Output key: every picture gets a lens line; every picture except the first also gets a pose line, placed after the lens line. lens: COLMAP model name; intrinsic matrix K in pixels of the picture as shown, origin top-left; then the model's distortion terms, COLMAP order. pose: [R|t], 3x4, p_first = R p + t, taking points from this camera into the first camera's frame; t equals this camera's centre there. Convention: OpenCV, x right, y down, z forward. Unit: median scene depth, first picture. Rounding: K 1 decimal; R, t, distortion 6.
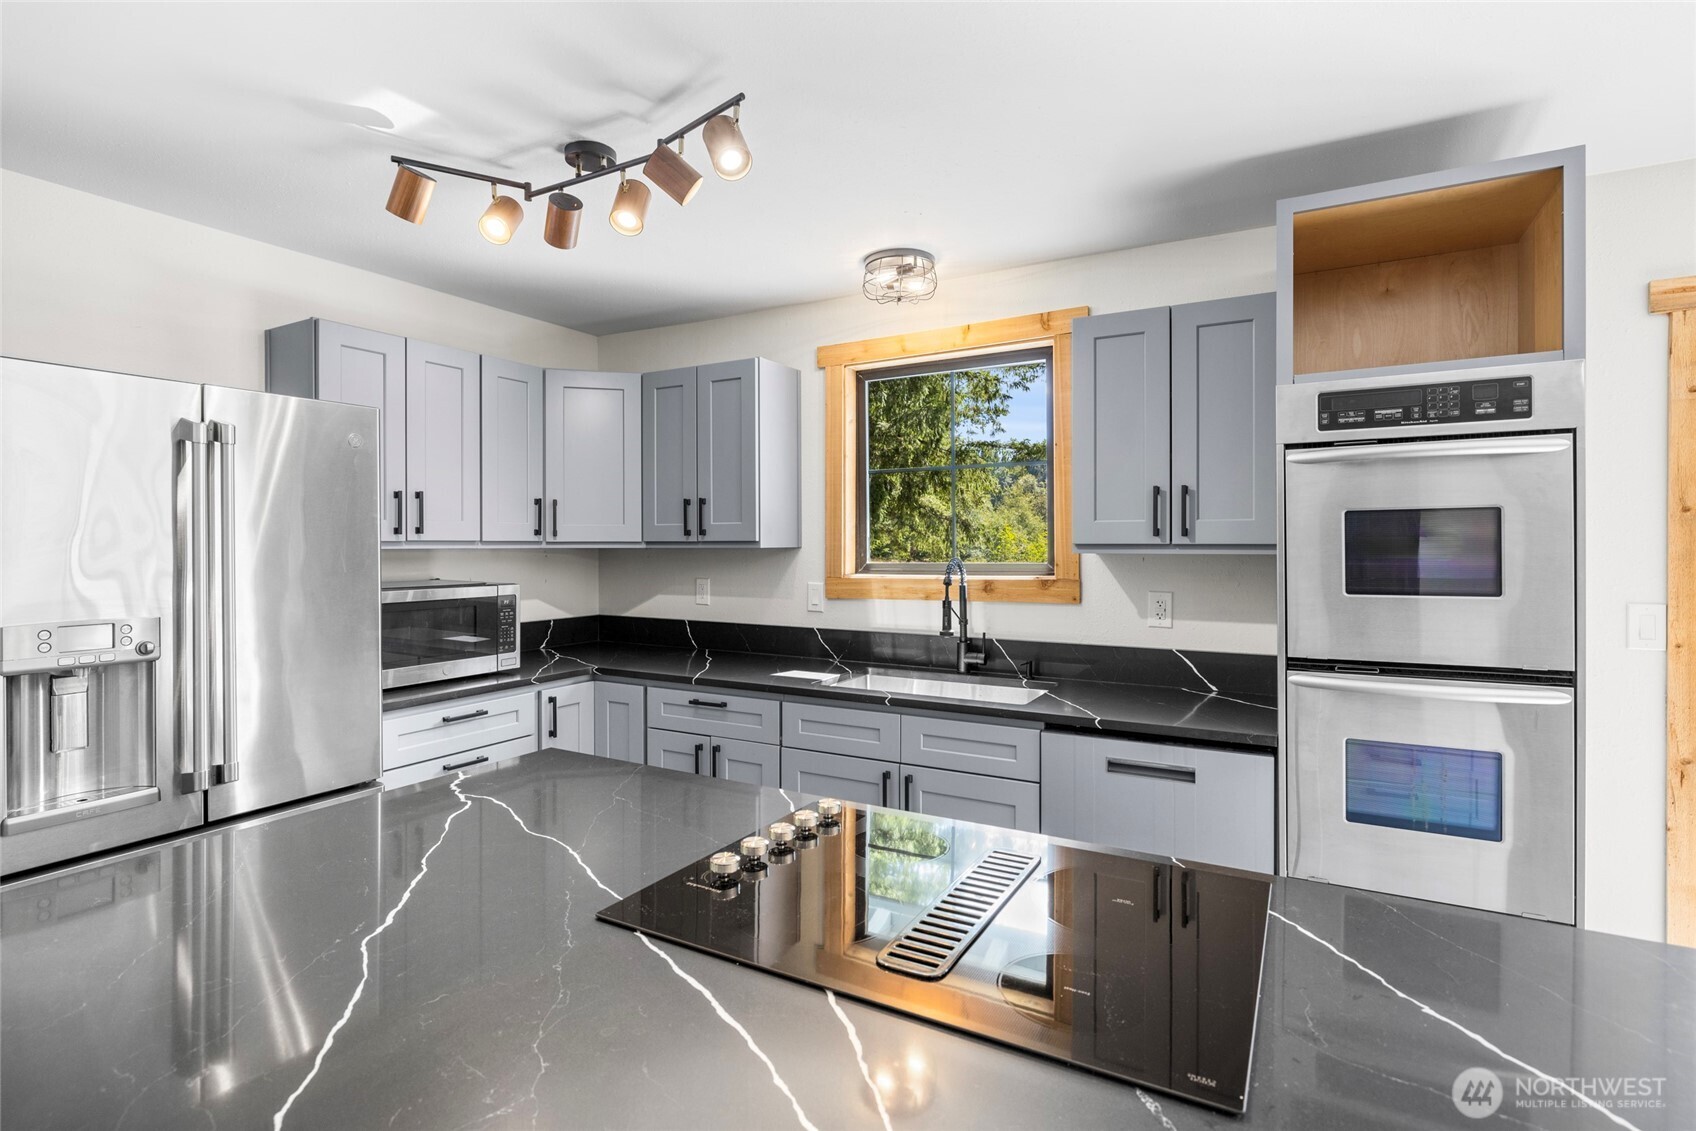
lens RADIAL K [[842.5, 0, 840.5], [0, 842.5, 547.8], [0, 0, 1]] dist [-0.006953, -0.000920]
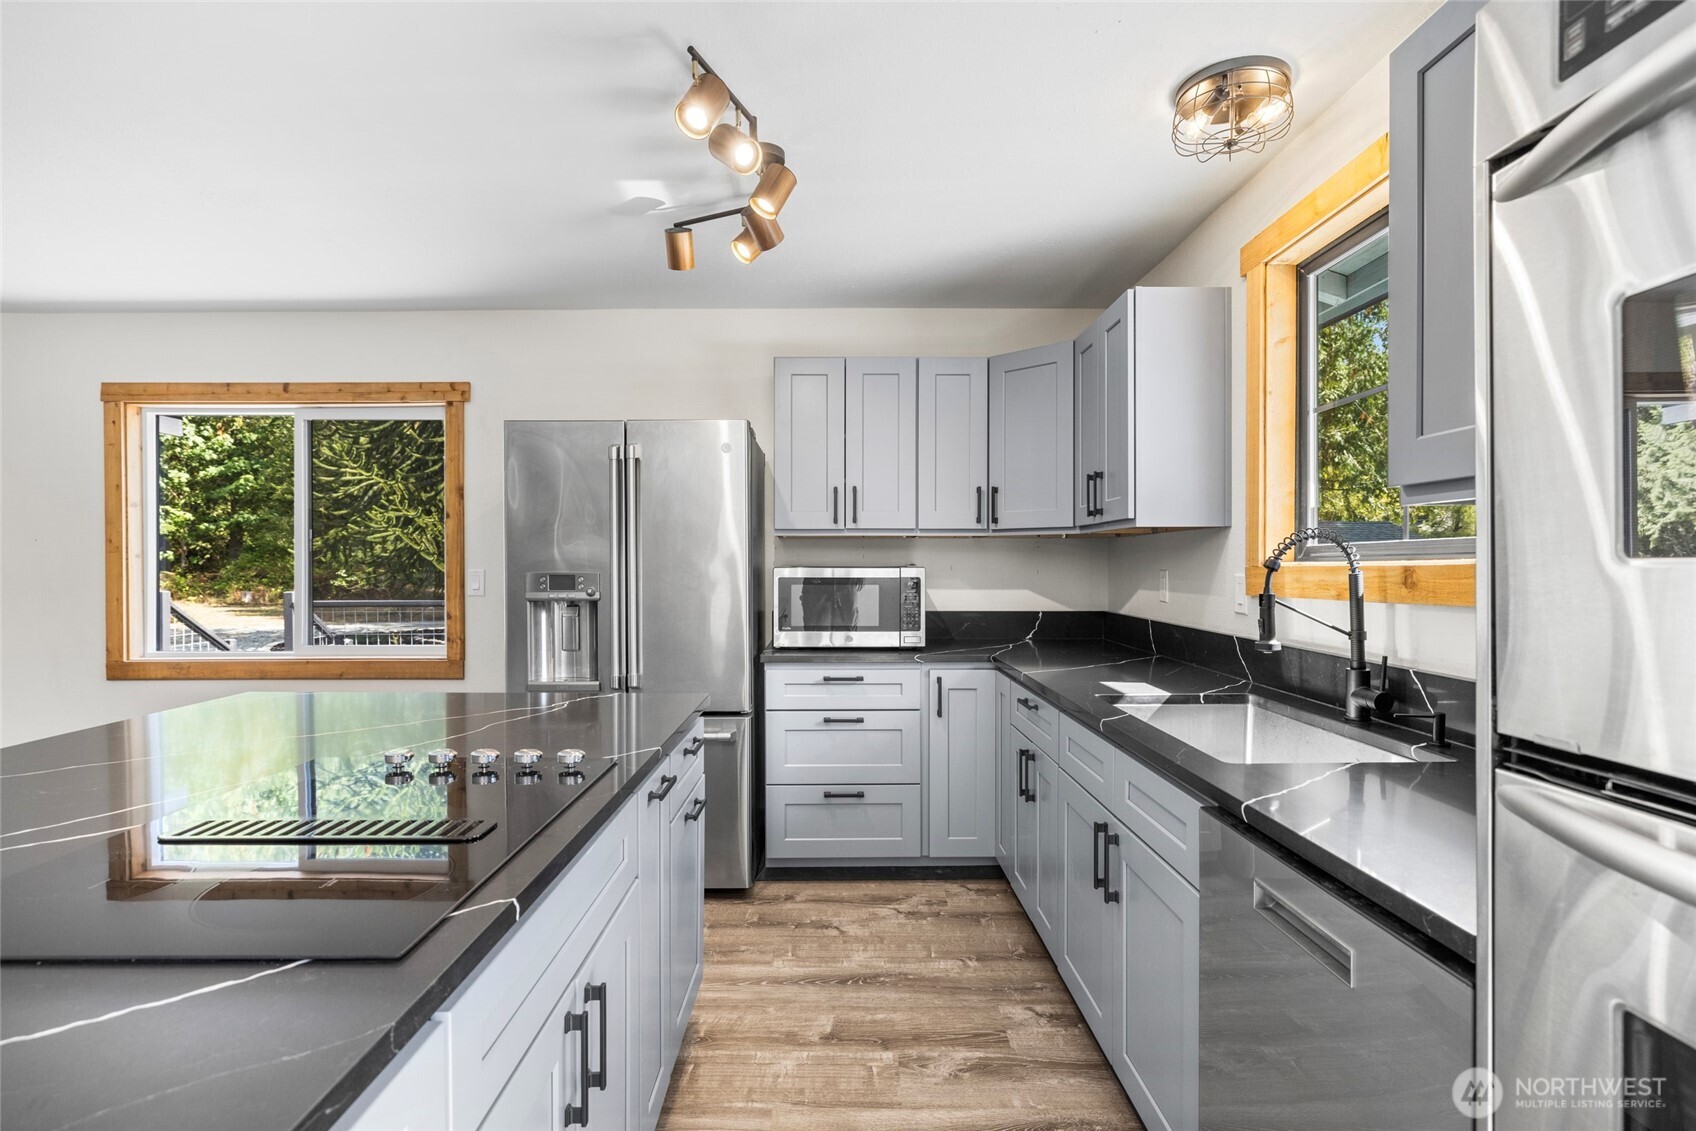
lens RADIAL K [[842.5, 0, 841.1], [0, 842.5, 570.7], [0, 0, 1]] dist [-0.006953, -0.000920]
pose [[0.491095, 0.009810, -0.871051, 0.487355], [-0.006266, 0.999951, 0.007729, 0.039637], [0.871083, 0.001662, 0.491132, 0.389023]]
